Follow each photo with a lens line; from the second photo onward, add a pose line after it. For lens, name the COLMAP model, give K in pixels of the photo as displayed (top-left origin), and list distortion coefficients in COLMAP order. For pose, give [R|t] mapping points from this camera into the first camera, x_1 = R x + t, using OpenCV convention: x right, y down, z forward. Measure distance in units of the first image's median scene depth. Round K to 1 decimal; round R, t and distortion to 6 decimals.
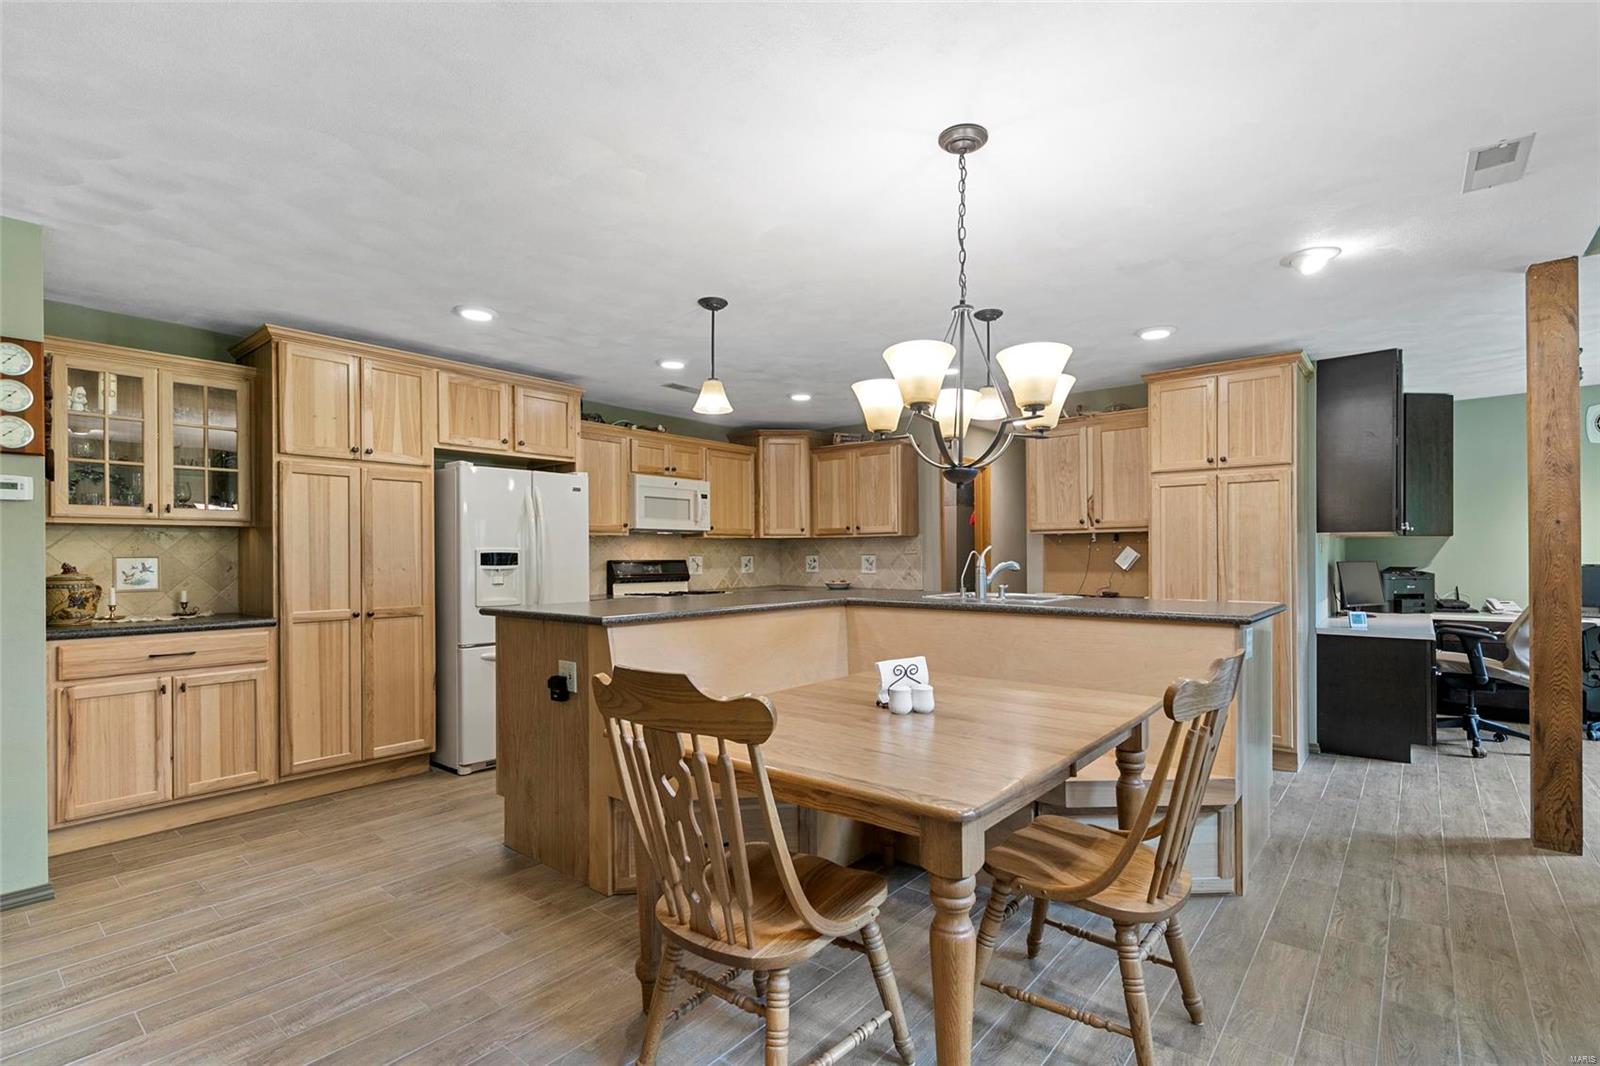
lens RADIAL K [[769.9, 0, 799.4], [0, 769.9, 541.4], [0, 0, 1]] dist [0.021292, 0.000298]
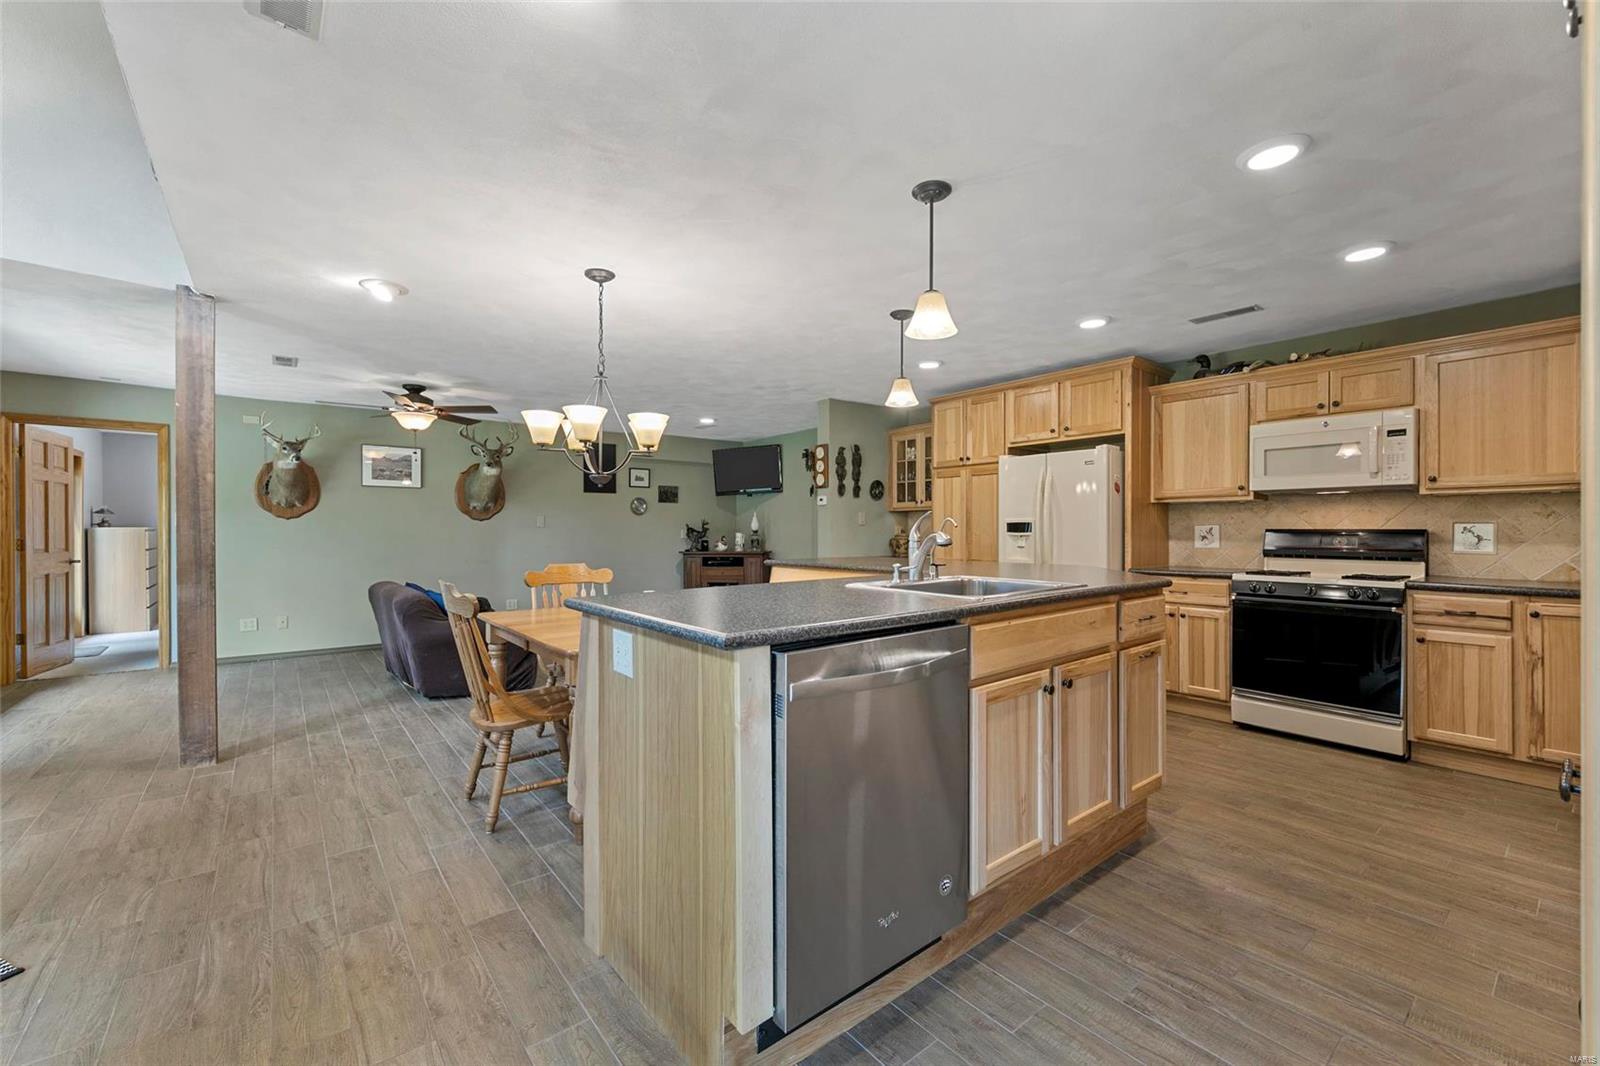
lens RADIAL K [[656.8, 0, 798.7], [0, 656.8, 532.8], [0, 0, 1]] dist [0.008376, -0.001495]
pose [[-0.221572, 0.009672, -0.975096, 0.591583], [0.021814, 0.999750, 0.004959, 0.014440], [0.974900, -0.020171, -0.221727, 0.686396]]
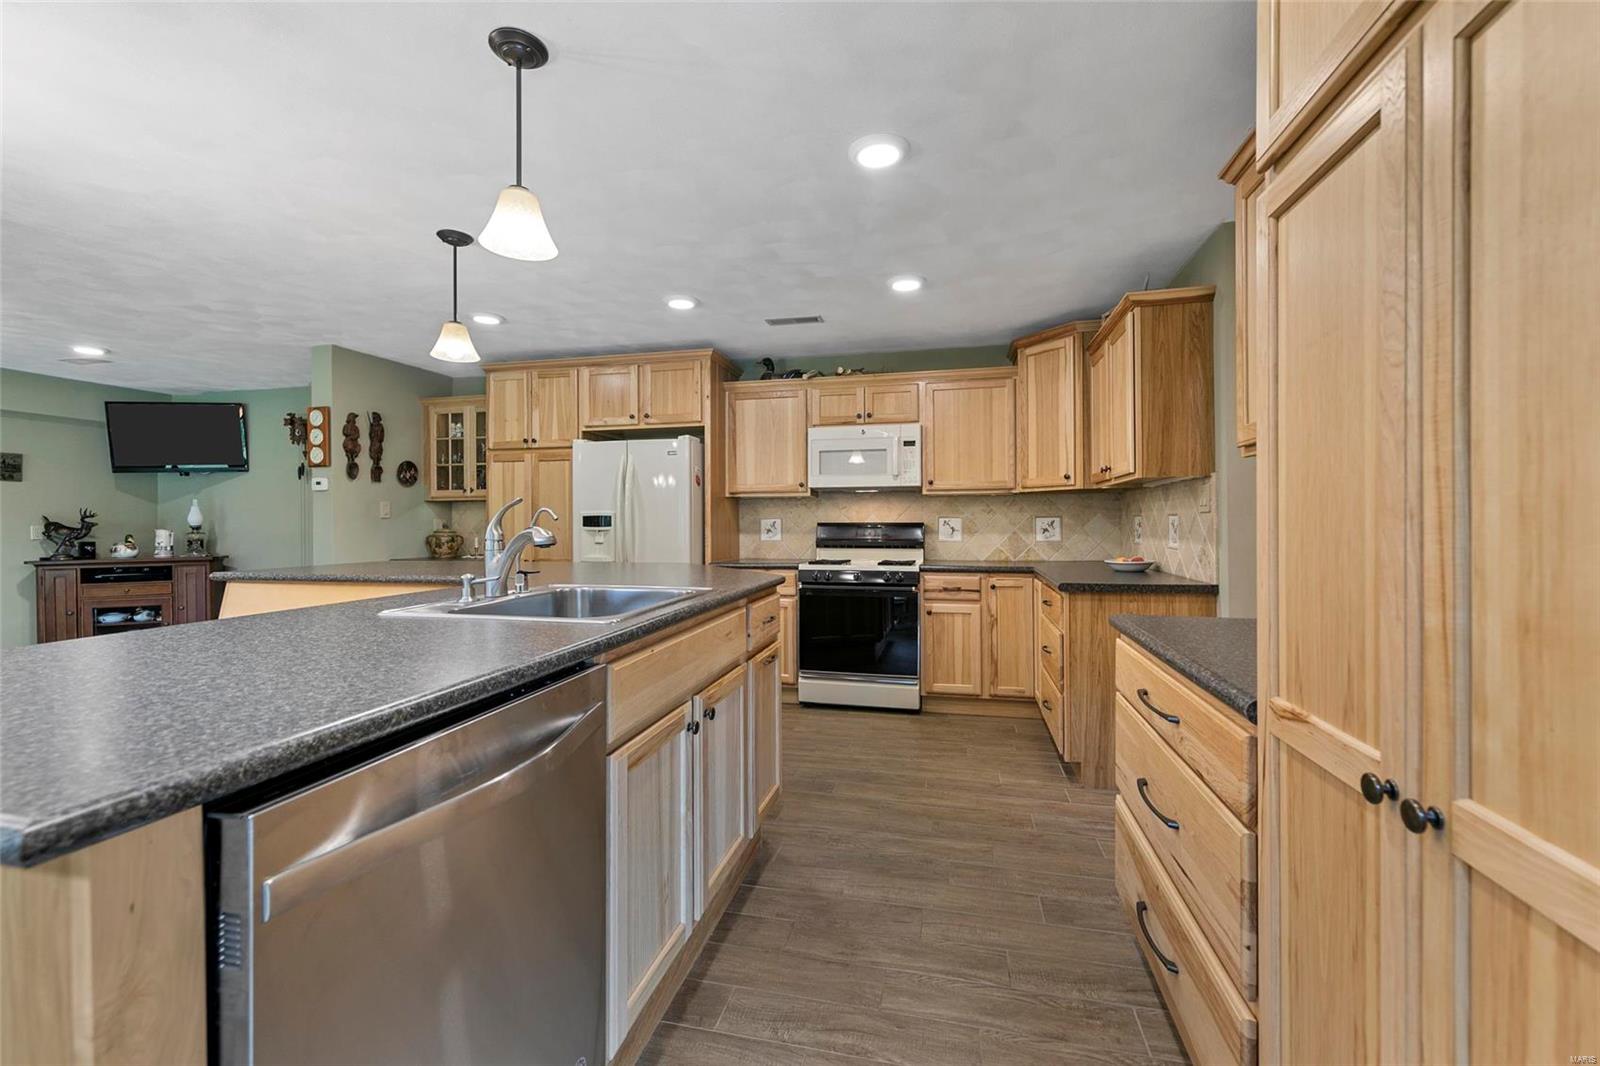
lens RADIAL K [[656.8, 0, 803.6], [0, 656.8, 524.1], [0, 0, 1]] dist [0.008376, -0.001495]
pose [[0.434922, 0.004977, -0.900454, 0.485469], [0.019711, 0.999693, 0.015046, 0.014370], [0.900252, -0.024292, 0.434690, 0.660700]]
